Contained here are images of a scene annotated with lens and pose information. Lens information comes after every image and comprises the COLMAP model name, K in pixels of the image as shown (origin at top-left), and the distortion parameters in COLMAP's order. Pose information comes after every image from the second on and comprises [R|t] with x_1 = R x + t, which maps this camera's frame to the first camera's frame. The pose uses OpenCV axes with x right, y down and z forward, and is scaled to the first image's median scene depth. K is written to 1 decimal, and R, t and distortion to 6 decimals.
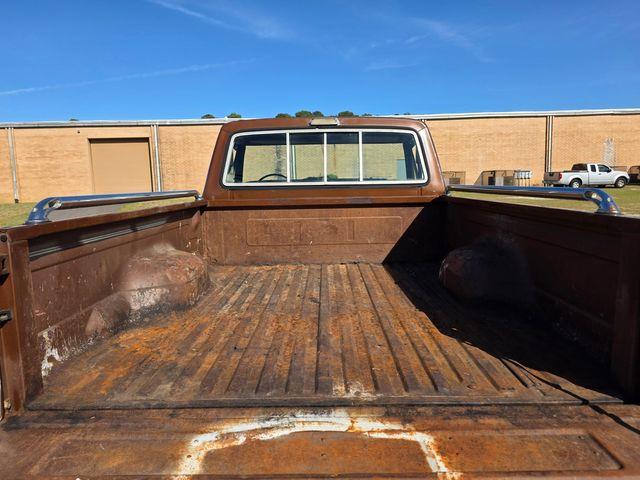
lens RADIAL K [[467.4, 0, 320.0], [0, 467.4, 240.0], [0, 0, 1]] dist [0.078719, -0.107183]
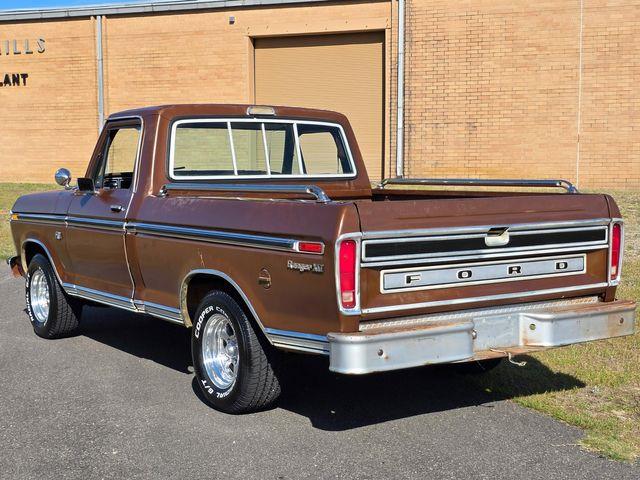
lens RADIAL K [[1009.9, 0, 320.0], [0, 1009.9, 240.0], [0, 0, 1]] dist [0.128198, -0.081620]
pose [[0.812602, -0.030266, 0.582032, -1.049036], [0.065355, 0.997084, -0.039396, 0.091372], [-0.579143, 0.070052, 0.812211, -0.692485]]
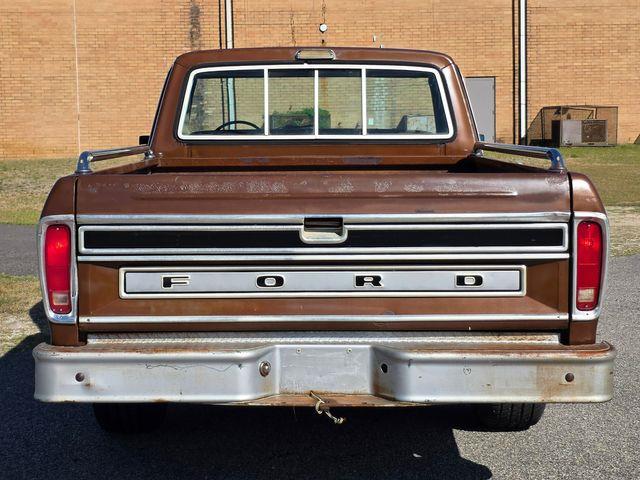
lens RADIAL K [[1124.7, 0, 292.7], [0, 1124.7, 203.5], [0, 0, 1]] dist [0.173736, -0.219117]
pose [[0.999904, 0.011994, 0.006961, -0.036394], [-0.011607, 0.998514, -0.053252, 0.078687], [-0.007589, 0.053166, 0.998557, -0.768804]]
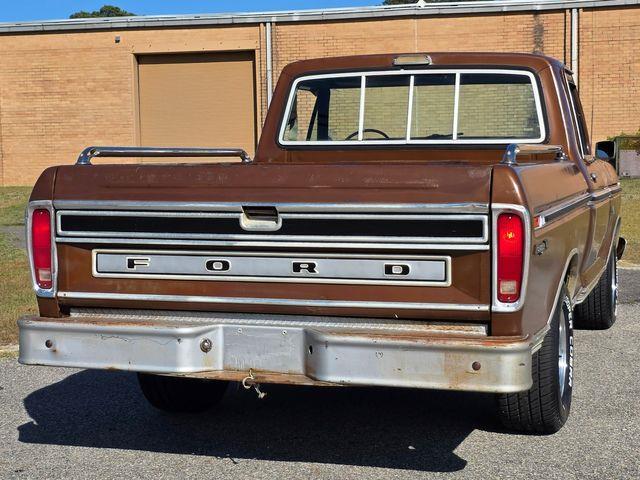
lens RADIAL K [[1162.7, 0, 320.0], [0, 1162.7, 240.0], [0, 0, 1]] dist [0.162460, -0.347329]
pose [[0.957403, 0.034304, -0.286709, 0.412060], [-0.047324, 0.998133, -0.038604, 0.112546], [0.284850, 0.050528, 0.957239, -0.809630]]
